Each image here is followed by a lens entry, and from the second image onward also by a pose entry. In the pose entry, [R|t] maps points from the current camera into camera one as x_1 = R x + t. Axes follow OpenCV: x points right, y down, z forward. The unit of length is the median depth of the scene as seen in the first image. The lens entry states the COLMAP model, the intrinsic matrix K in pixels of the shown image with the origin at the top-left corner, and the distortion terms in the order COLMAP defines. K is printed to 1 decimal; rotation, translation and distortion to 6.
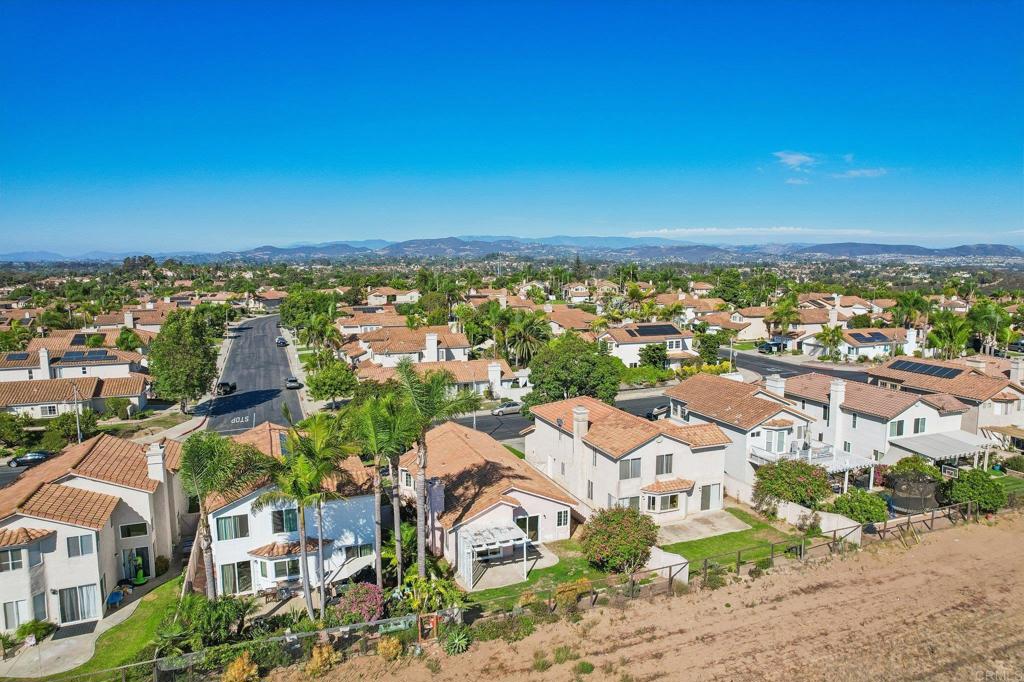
lens RADIAL K [[655.9, 0, 514.2], [0, 655.9, 343.8], [0, 0, 1]] dist [-0.072377, 0.064147]
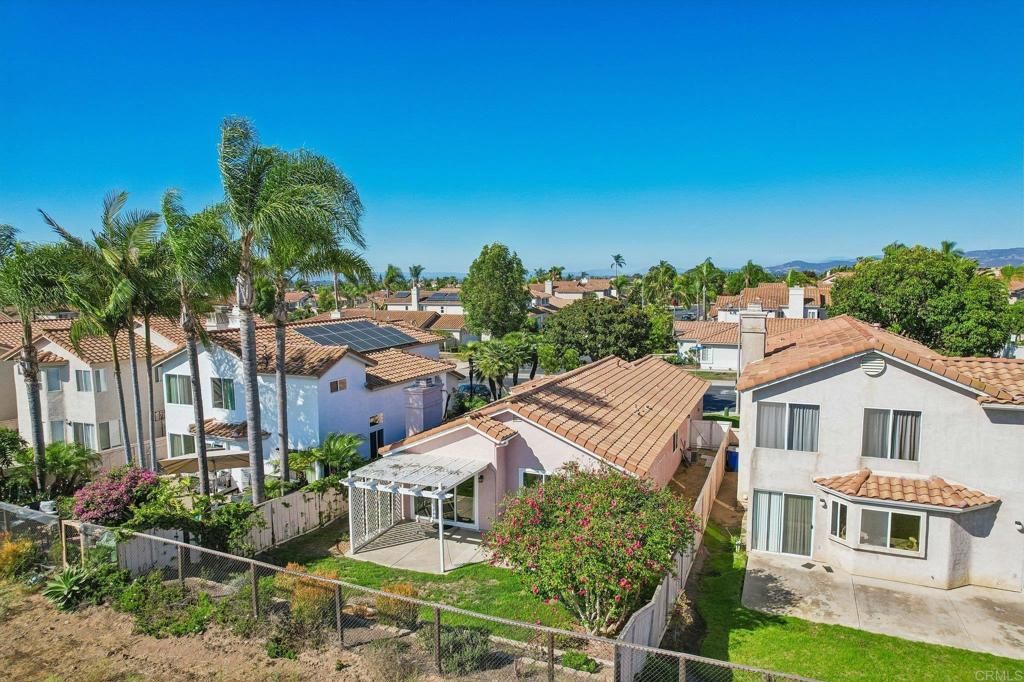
lens RADIAL K [[655.9, 0, 514.2], [0, 655.9, 343.8], [0, 0, 1]] dist [-0.072377, 0.064147]
pose [[0.716571, 0.064953, -0.694483, 0.365359], [-0.081902, 0.996602, 0.008703, 0.157378], [0.692689, 0.050643, 0.719457, 0.598752]]
